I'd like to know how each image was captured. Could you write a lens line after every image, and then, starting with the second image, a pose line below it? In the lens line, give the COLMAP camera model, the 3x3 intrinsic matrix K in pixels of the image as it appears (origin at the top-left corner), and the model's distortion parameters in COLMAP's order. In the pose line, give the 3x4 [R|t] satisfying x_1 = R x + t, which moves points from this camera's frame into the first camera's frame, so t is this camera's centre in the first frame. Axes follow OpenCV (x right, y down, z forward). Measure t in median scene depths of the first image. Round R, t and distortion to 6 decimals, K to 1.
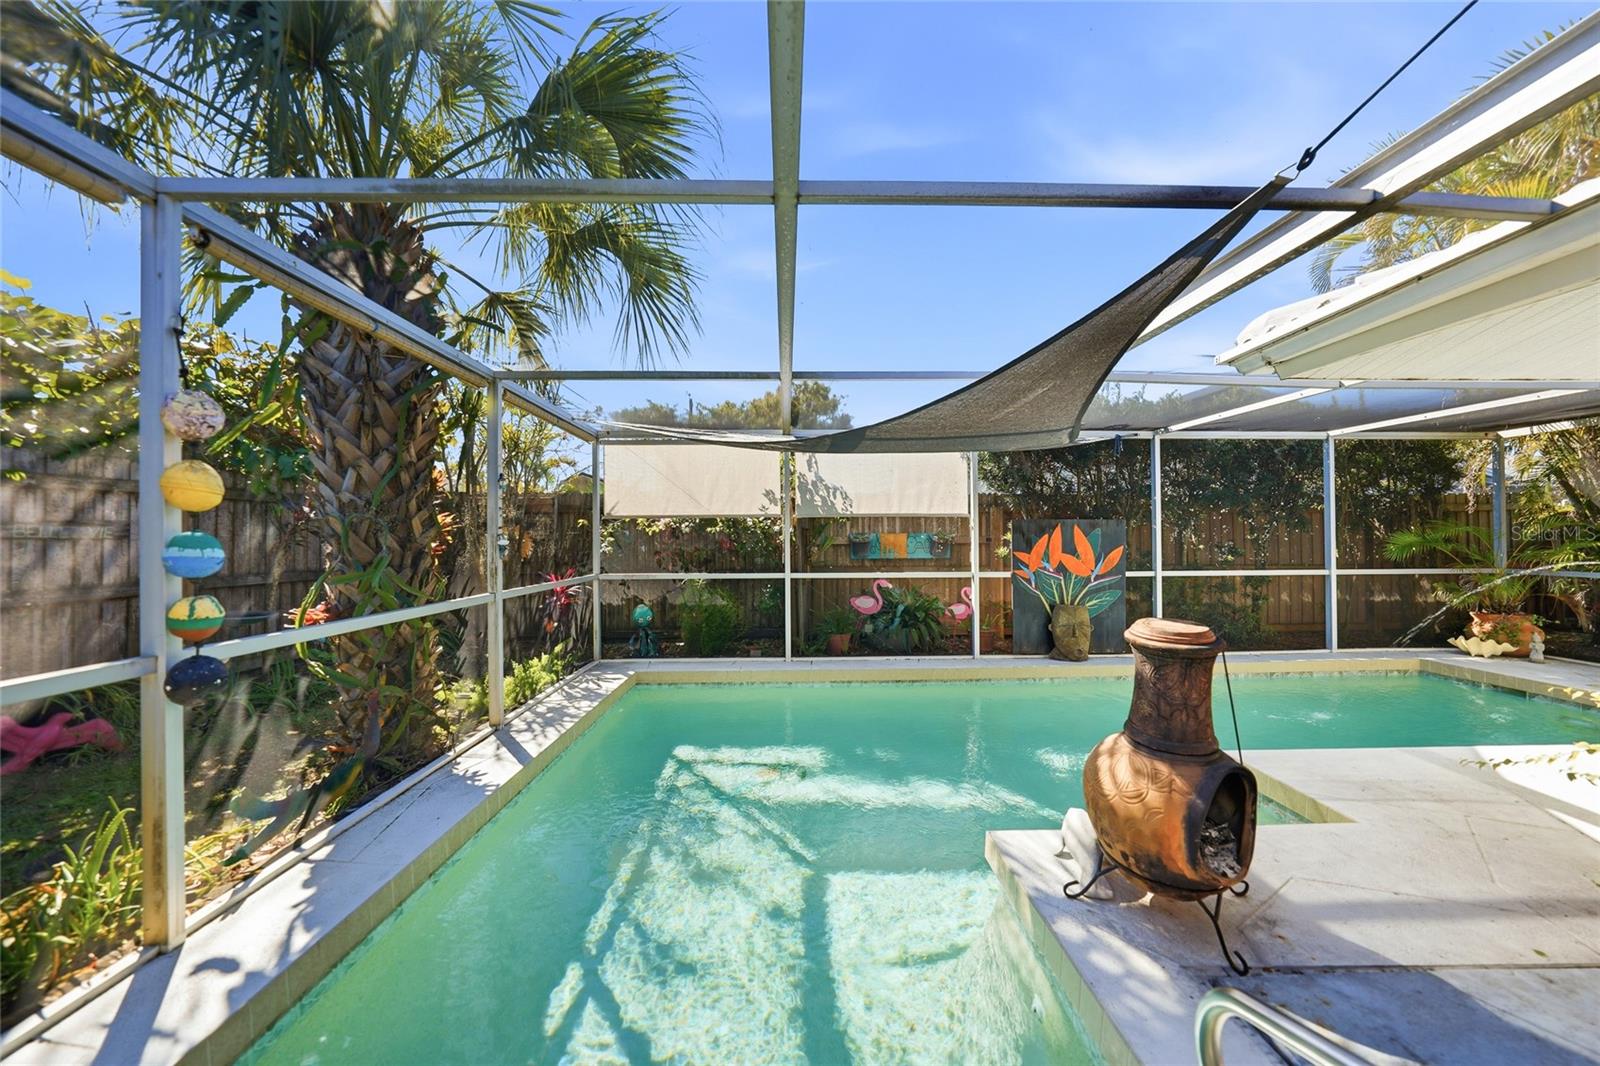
lens RADIAL K [[562.7, 0, 801.2], [0, 562.7, 529.7], [0, 0, 1]] dist [-0.009701, -0.000007]
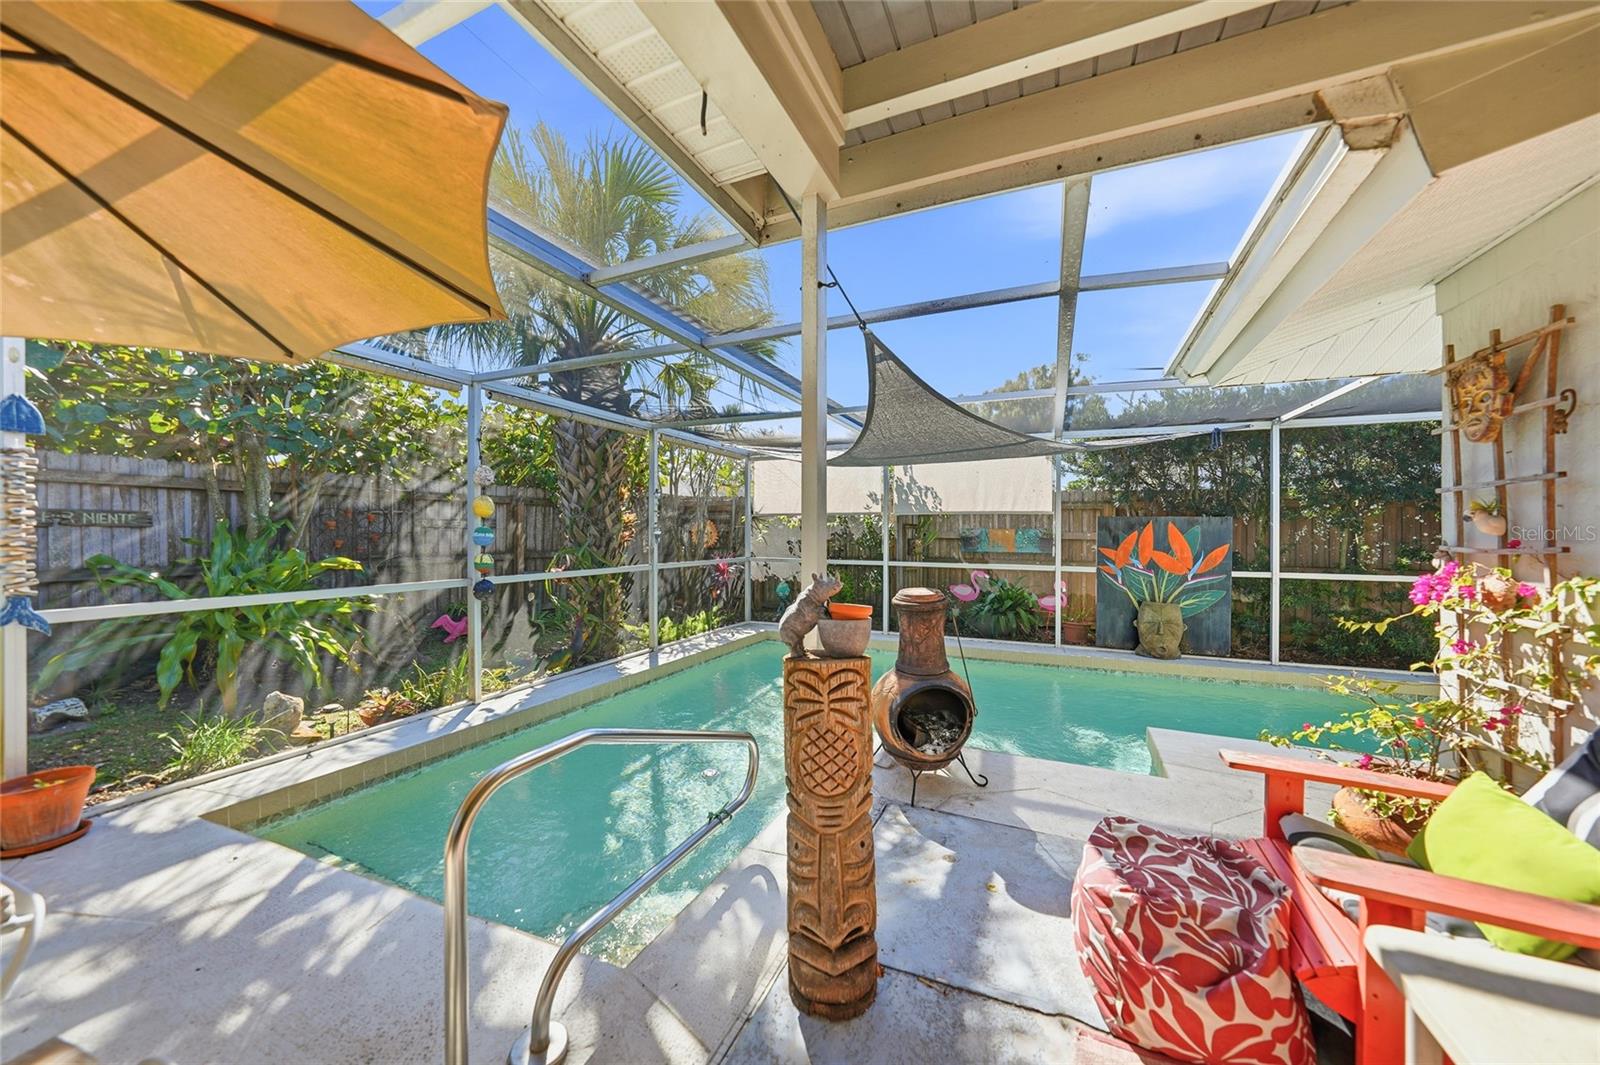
lens RADIAL K [[570.8, 0, 805.2], [0, 570.8, 529.0], [0, 0, 1]] dist [-0.008923, 0.000267]
pose [[0.904187, 0.008576, -0.427051, 0.341110], [-0.003936, 0.999923, 0.011745, -0.005308], [0.427119, -0.008939, 0.904151, -0.172830]]
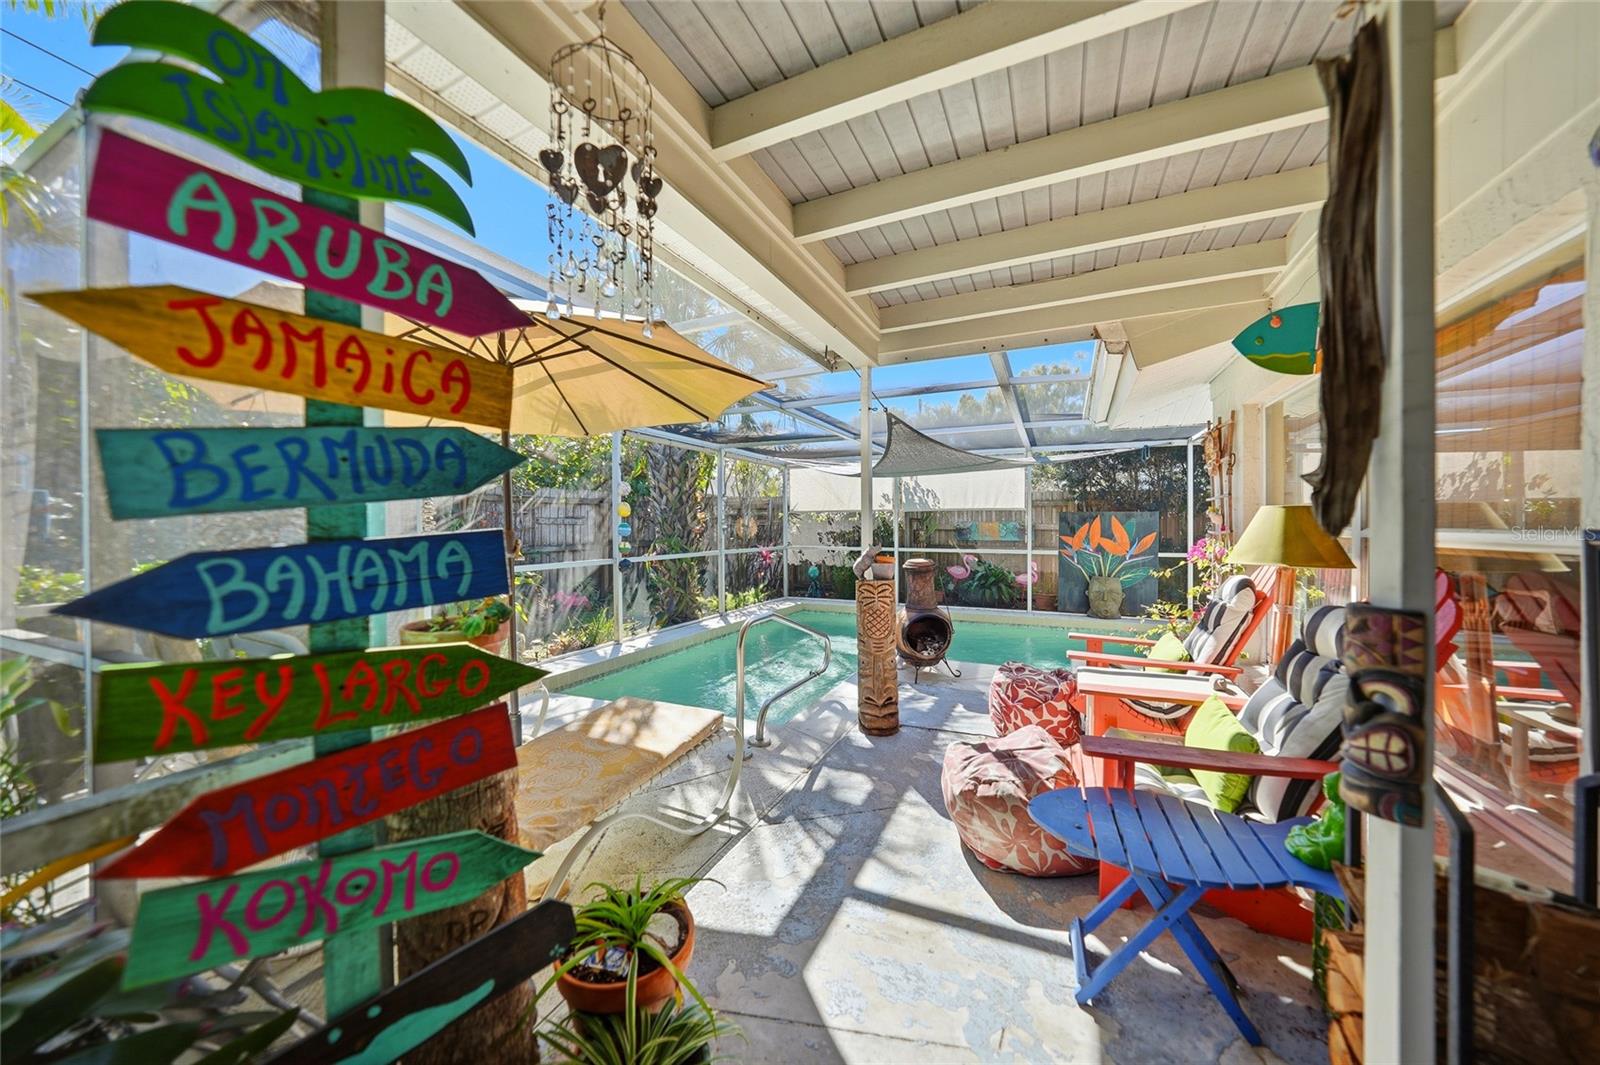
lens RADIAL K [[562.7, 0, 801.2], [0, 562.7, 529.2], [0, 0, 1]] dist [-0.009701, -0.000007]
pose [[0.894906, 0.007146, -0.446198, 0.428412], [0.003617, 0.999723, 0.023266, -0.010270], [0.446241, -0.022434, 0.894632, -0.483405]]
